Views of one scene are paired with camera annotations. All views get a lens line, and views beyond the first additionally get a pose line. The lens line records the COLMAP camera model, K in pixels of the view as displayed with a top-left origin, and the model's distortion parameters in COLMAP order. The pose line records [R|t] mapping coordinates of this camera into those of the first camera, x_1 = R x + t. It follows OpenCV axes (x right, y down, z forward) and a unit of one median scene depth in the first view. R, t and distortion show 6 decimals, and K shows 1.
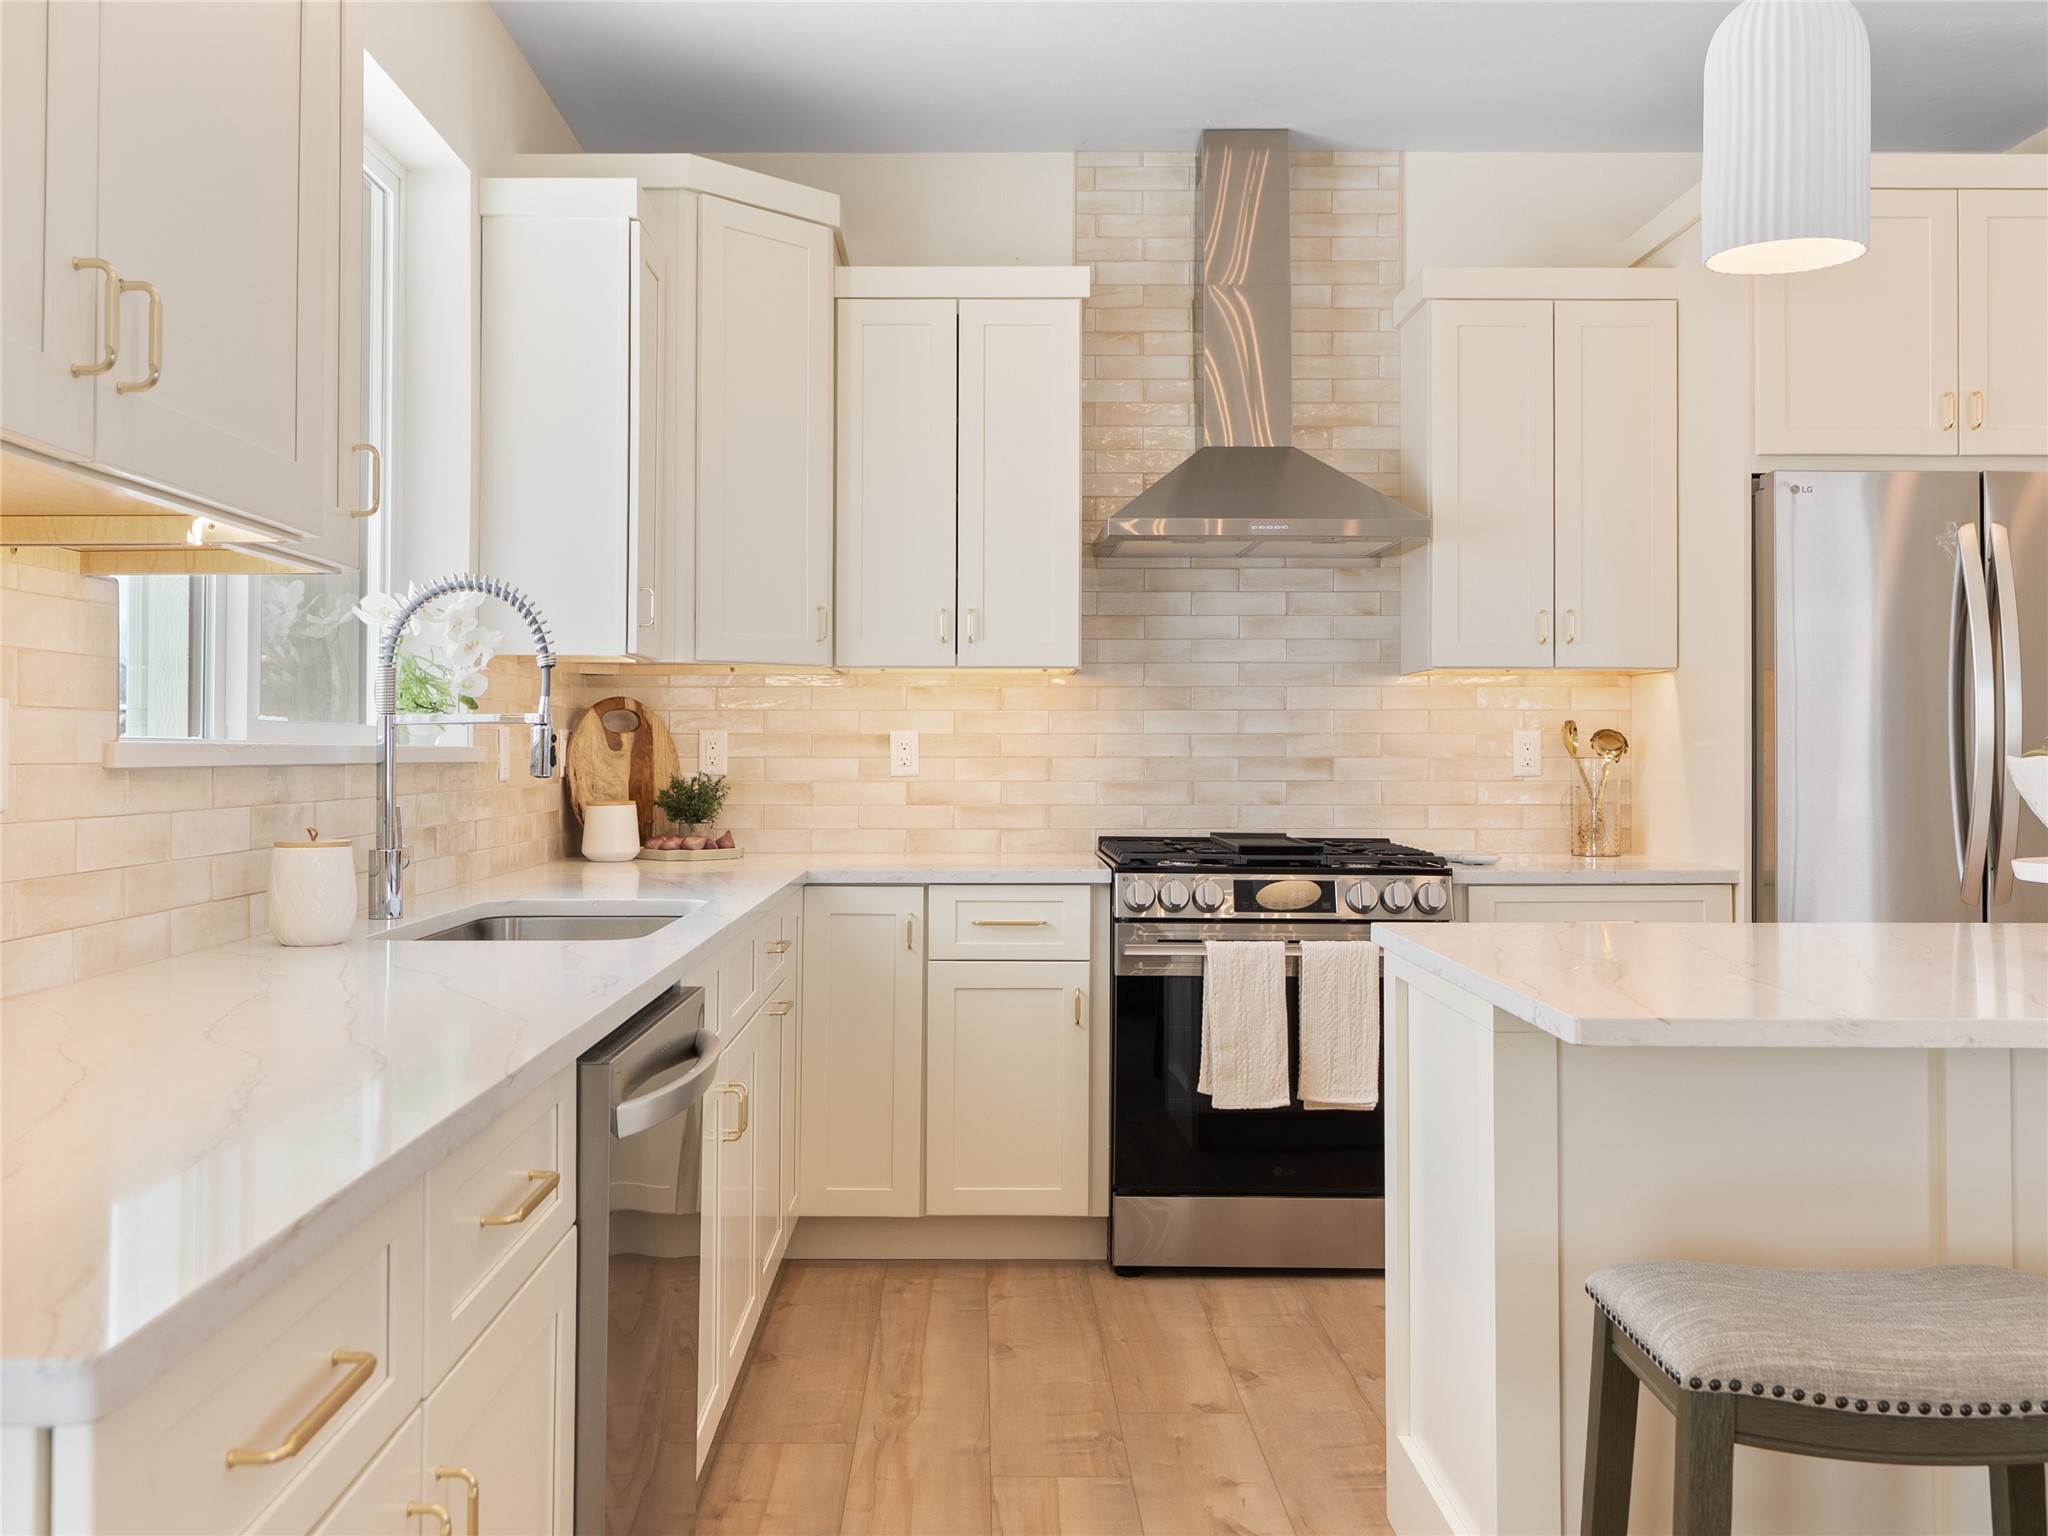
lens RADIAL K [[1759.0, 0, 988.7], [0, 1759.0, 713.5], [0, 0, 1]] dist [-0.000691, 0.003060]
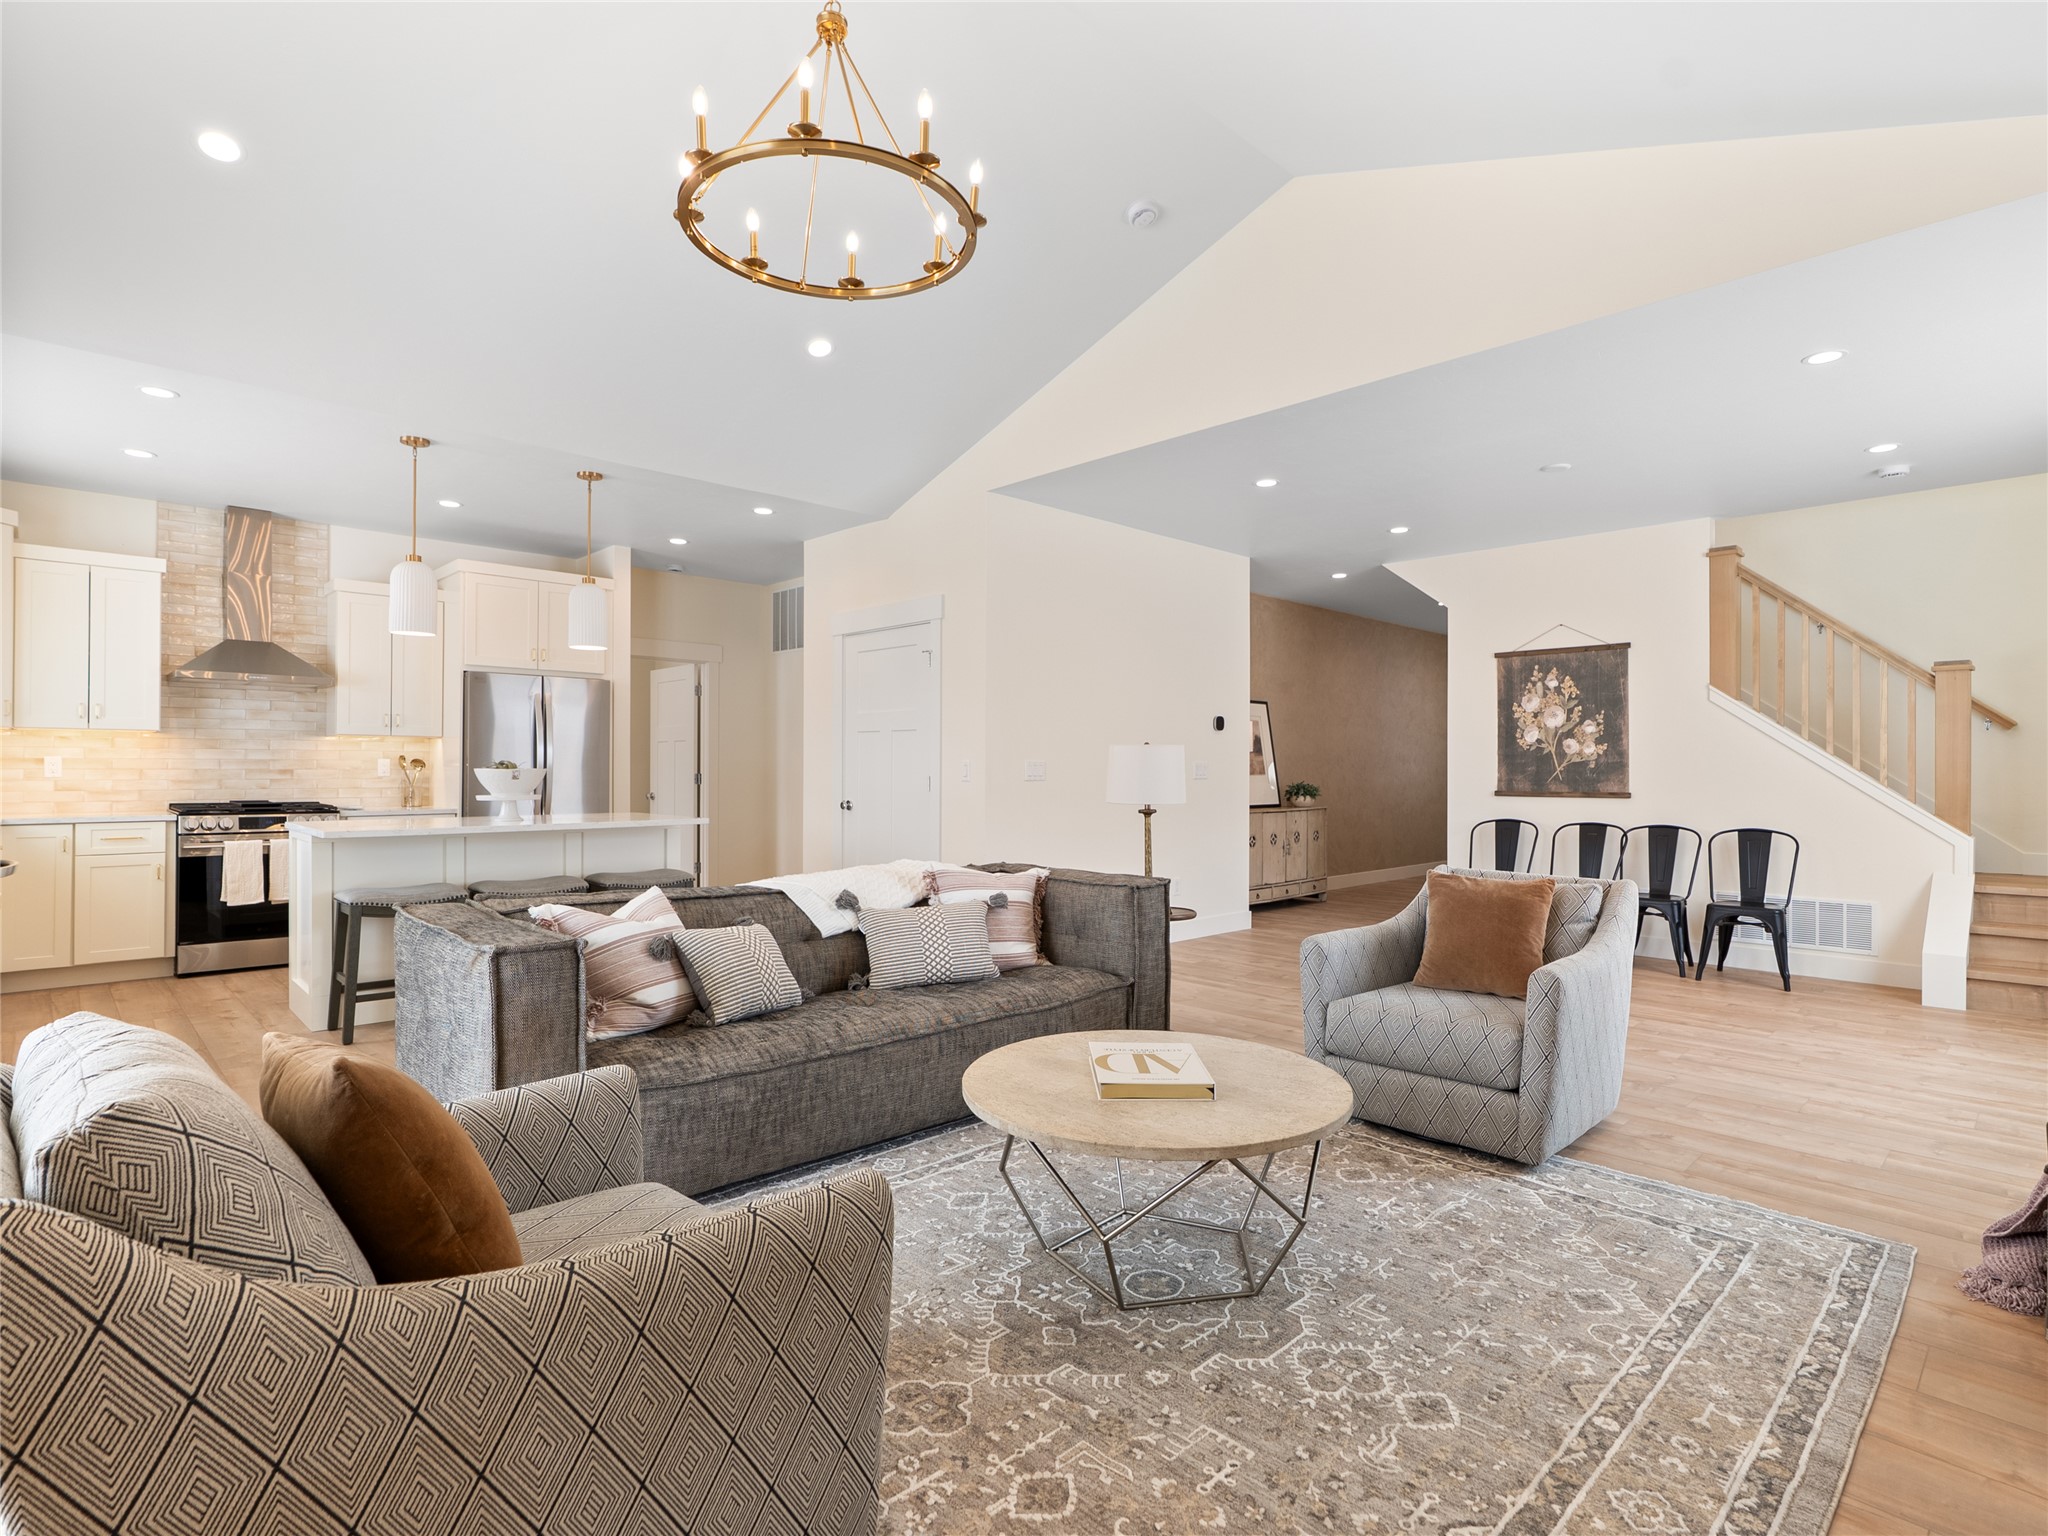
lens RADIAL K [[1032.0, 0, 1022.5], [0, 1032.0, 767.7], [0, 0, 1]] dist [-0.011819, 0.005378]
pose [[0.723077, 0.002430, 0.690764, -0.062143], [-0.018194, 0.999714, 0.015529, -0.019313], [-0.690528, -0.023796, 0.722914, -0.793964]]
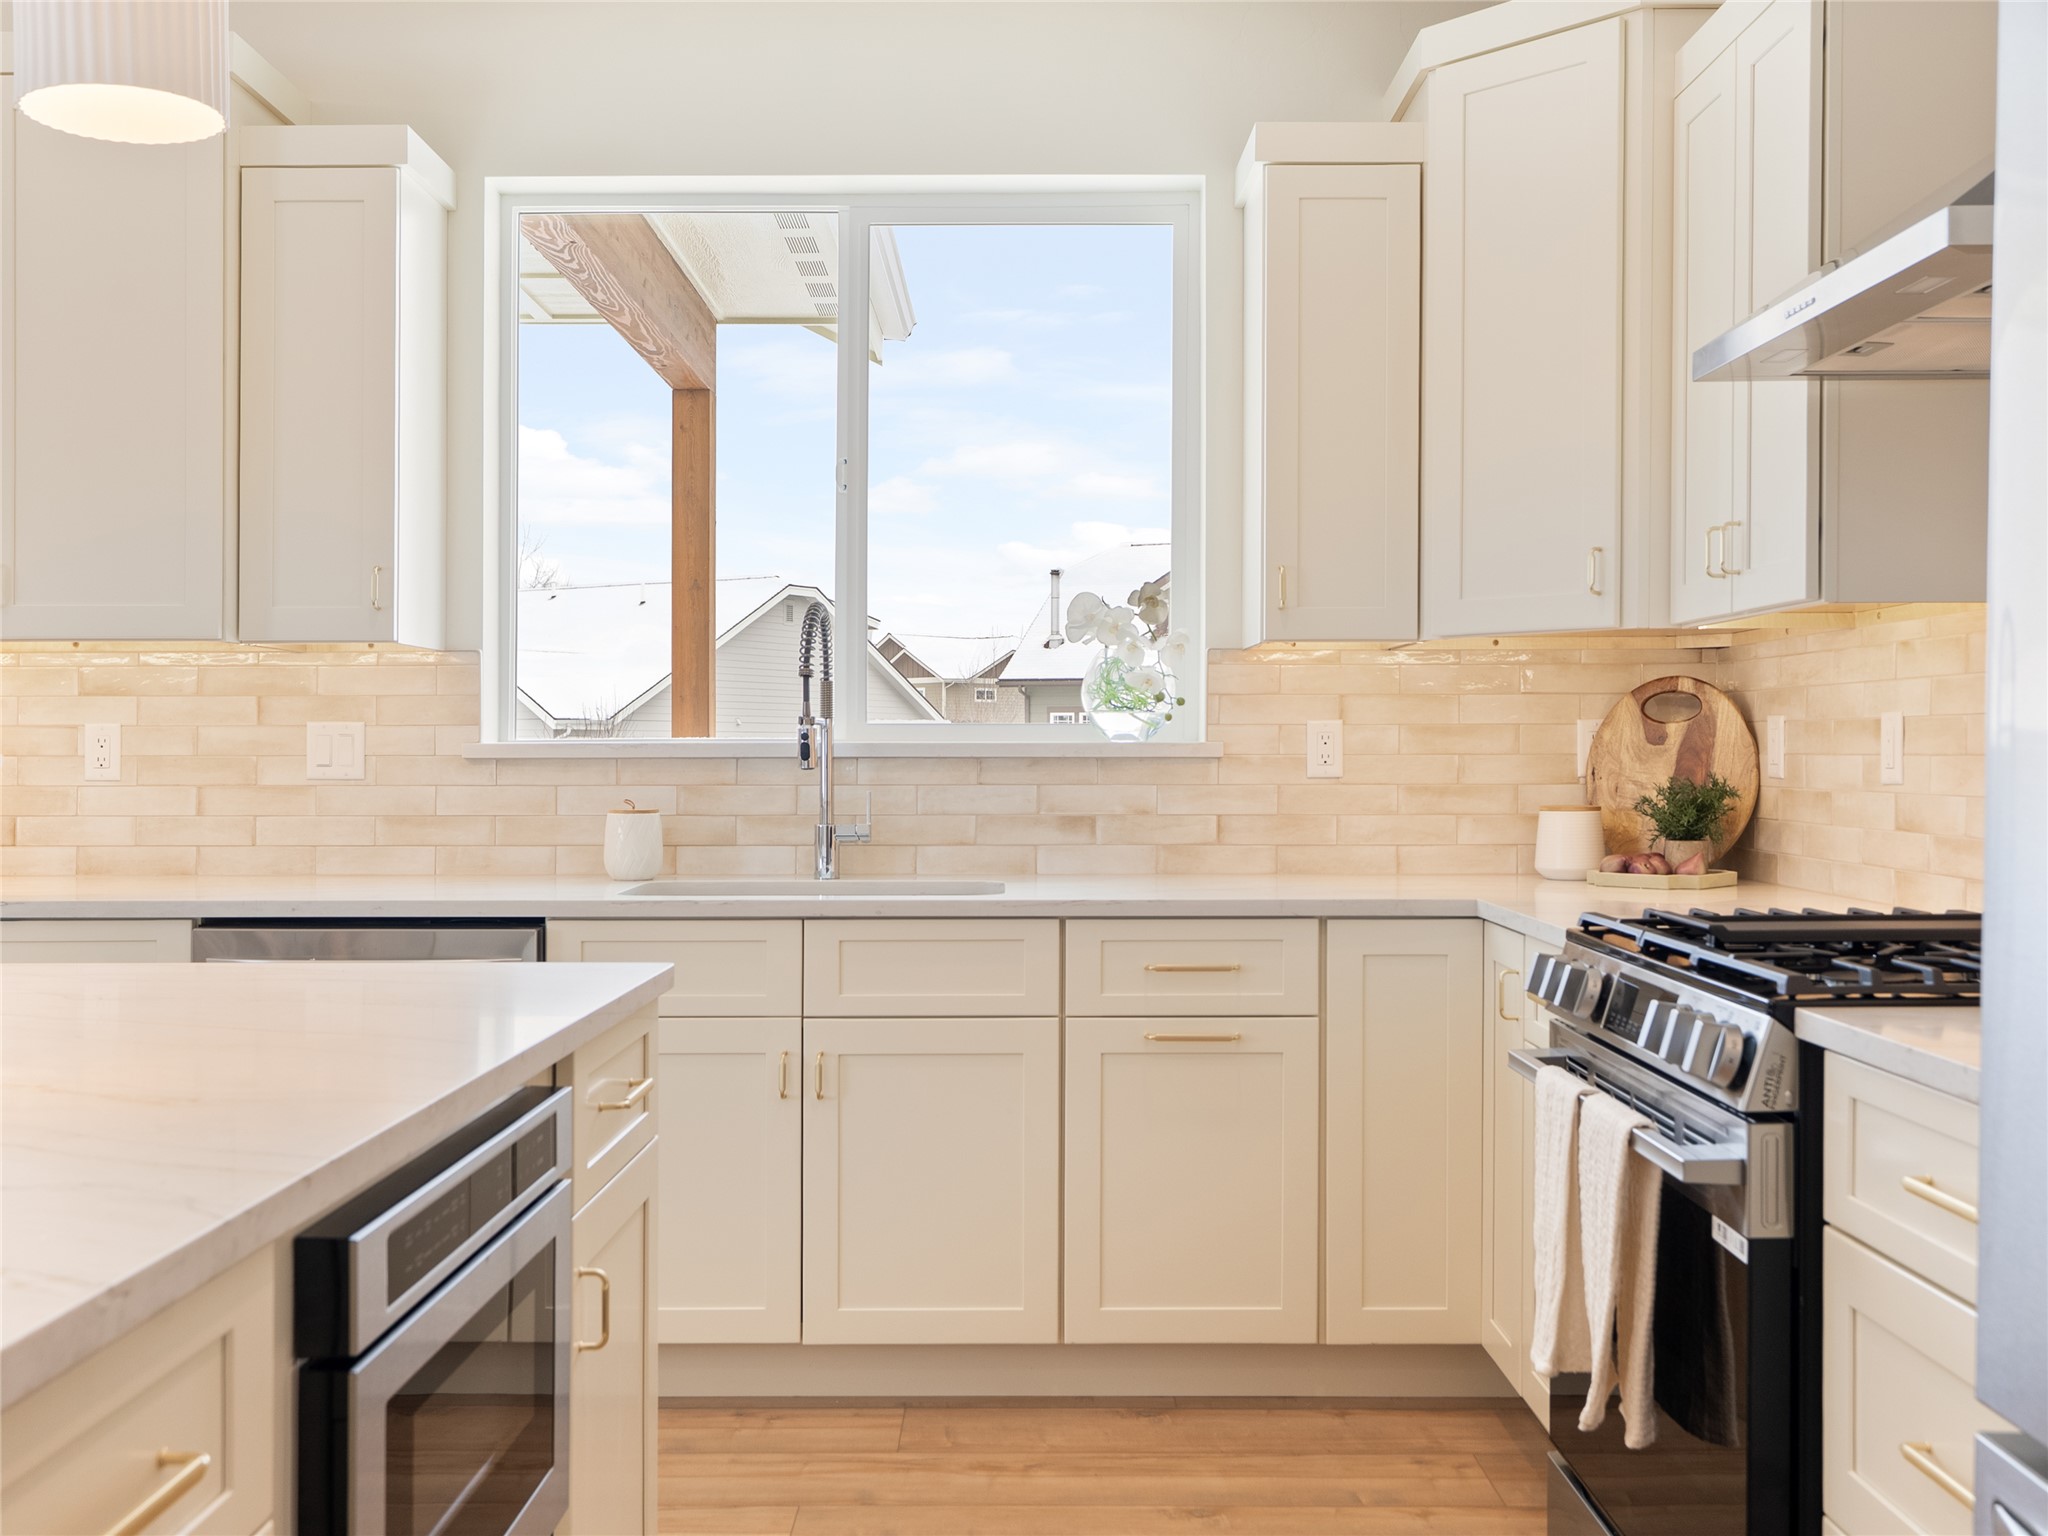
lens RADIAL K [[1977.2, 0, 1016.1], [0, 1977.2, 756.7], [0, 0, 1]] dist [-0.005008, 0.000000]
pose [[0.002458, 0.005202, -0.999983, 0.713937], [0.024566, 0.999684, 0.005261, 0.015557], [0.999695, -0.024579, 0.002329, 0.747969]]
